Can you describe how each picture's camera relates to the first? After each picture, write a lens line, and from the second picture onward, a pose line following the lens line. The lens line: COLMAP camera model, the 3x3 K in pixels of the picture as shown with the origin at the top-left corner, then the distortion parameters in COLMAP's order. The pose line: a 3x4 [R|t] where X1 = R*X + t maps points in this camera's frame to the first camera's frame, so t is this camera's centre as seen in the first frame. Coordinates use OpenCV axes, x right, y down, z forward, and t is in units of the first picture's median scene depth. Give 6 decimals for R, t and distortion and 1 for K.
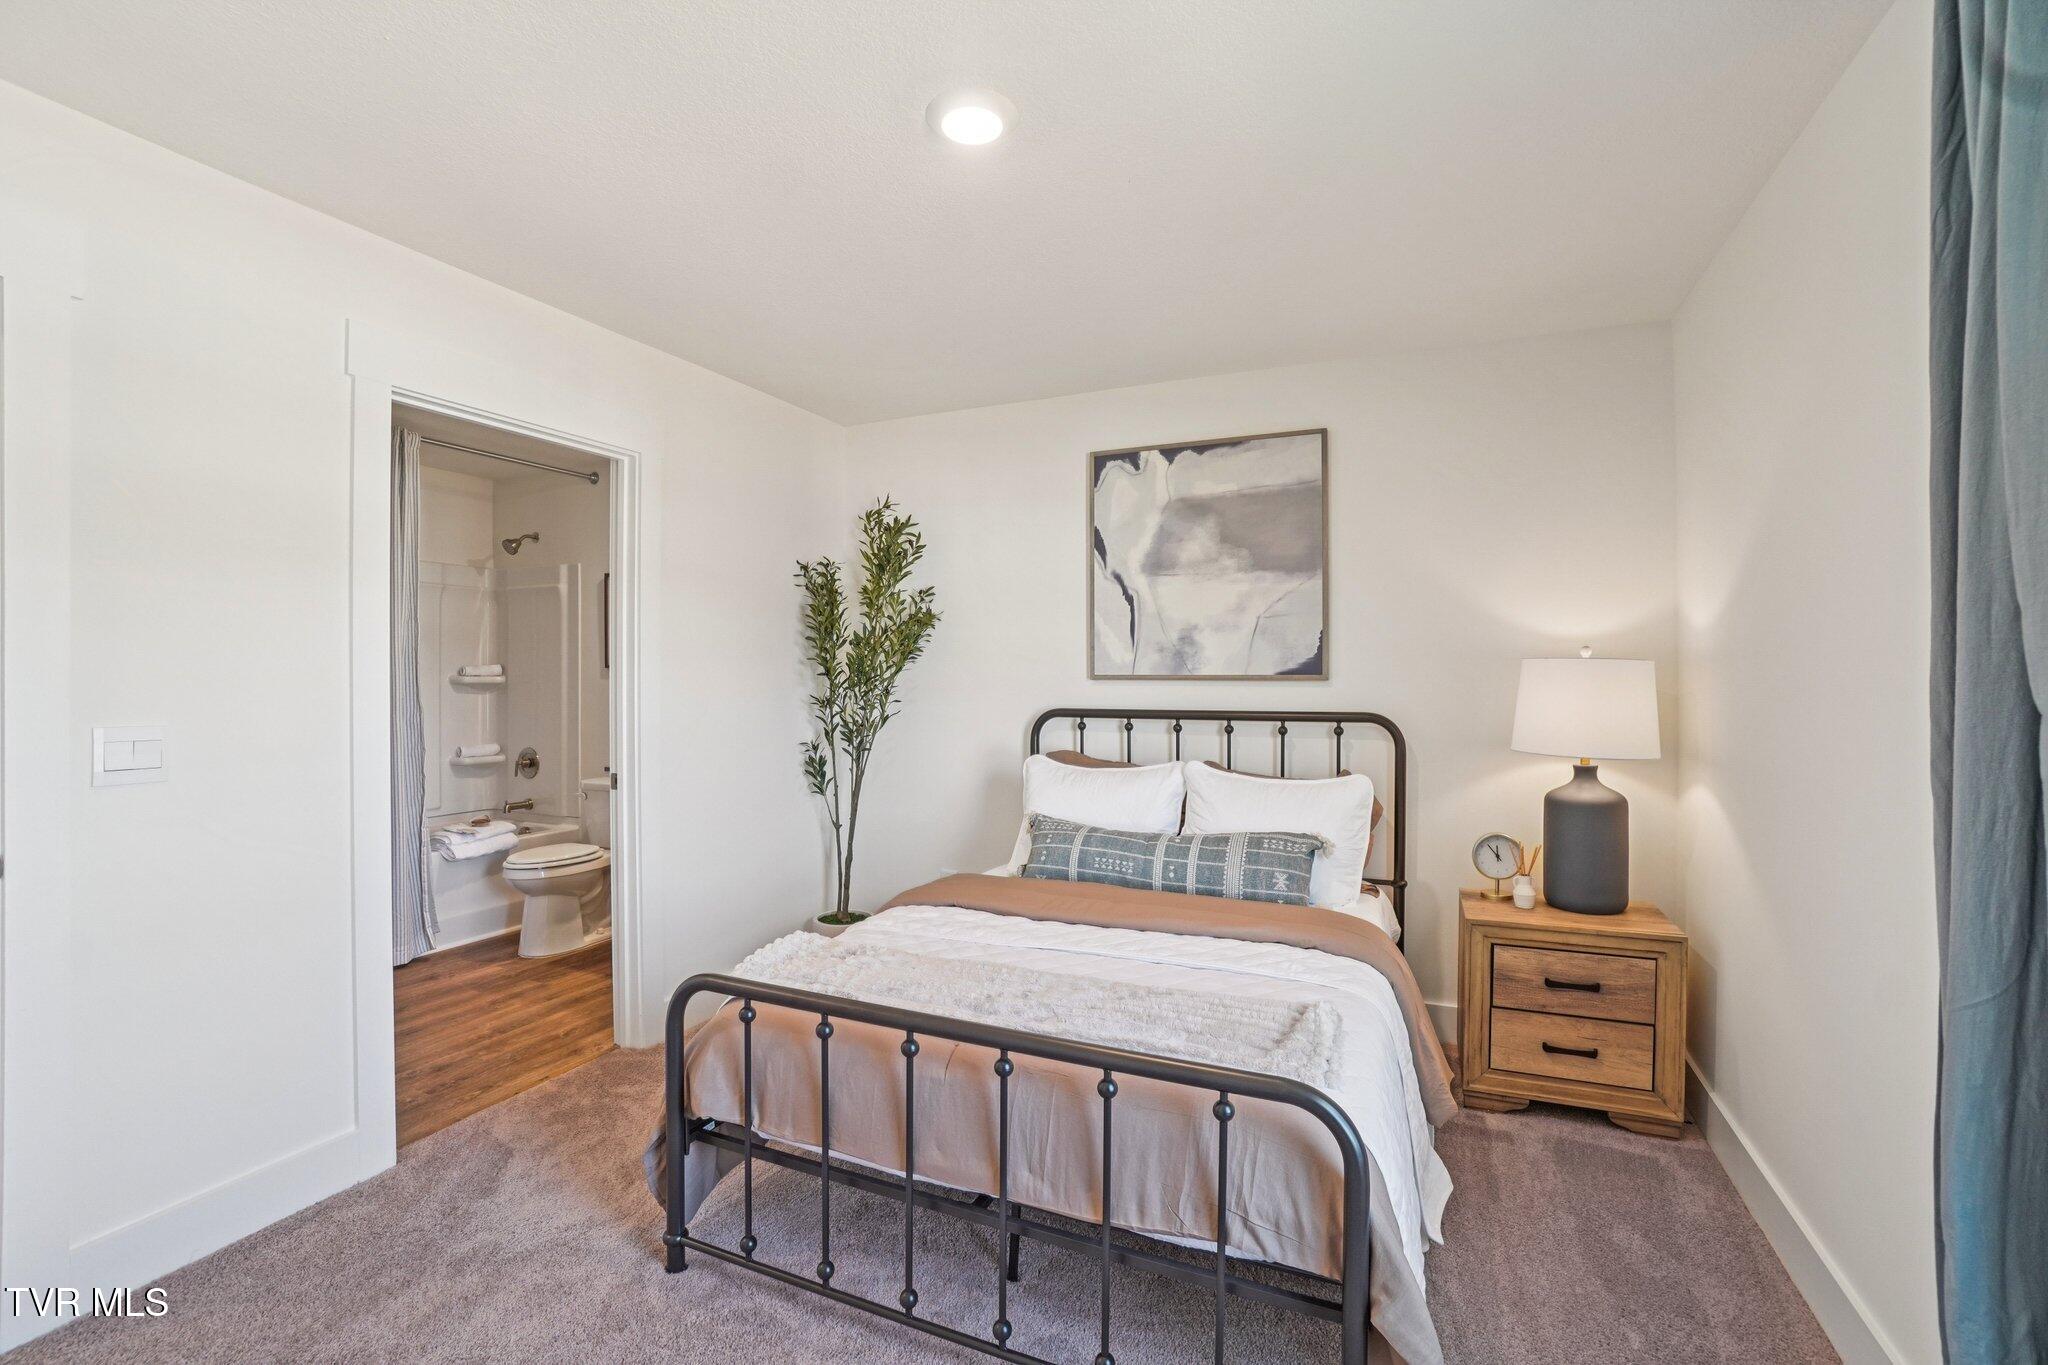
lens RADIAL K [[903.5, 0, 1015.9], [0, 903.5, 687.3], [0, 0, 1]] dist [-0.057418, 0.019172]
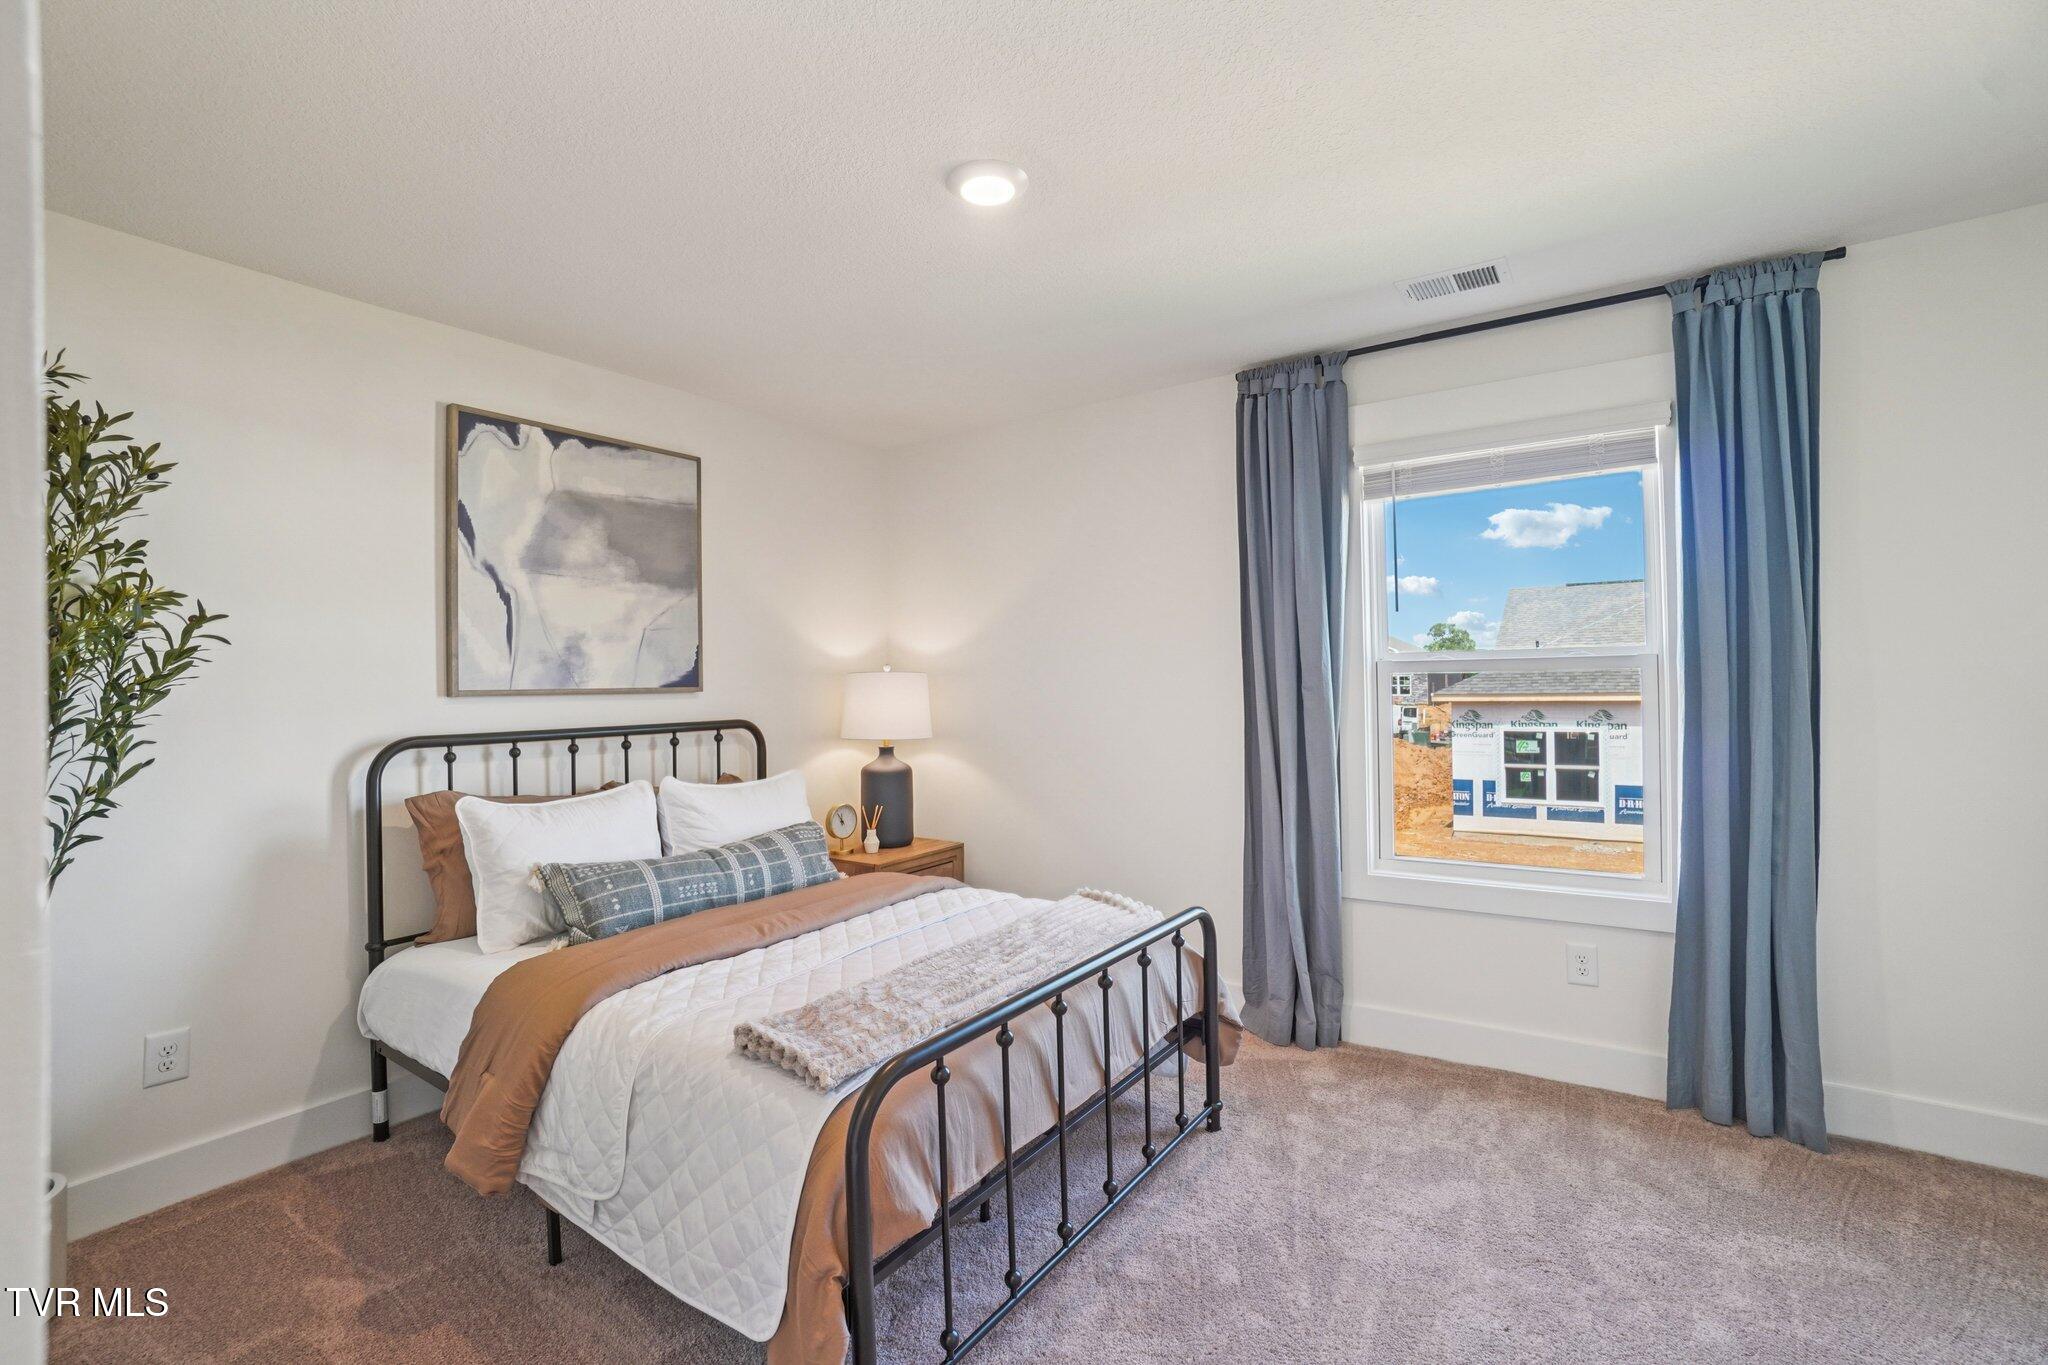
lens RADIAL K [[903.5, 0, 1013.2], [0, 903.5, 686.2], [0, 0, 1]] dist [-0.057418, 0.019172]
pose [[0.185574, -0.003722, 0.982623, -0.619000], [0.033296, 0.999442, -0.002502, 0.000337], [-0.982066, 0.033182, 0.185594, 0.422017]]
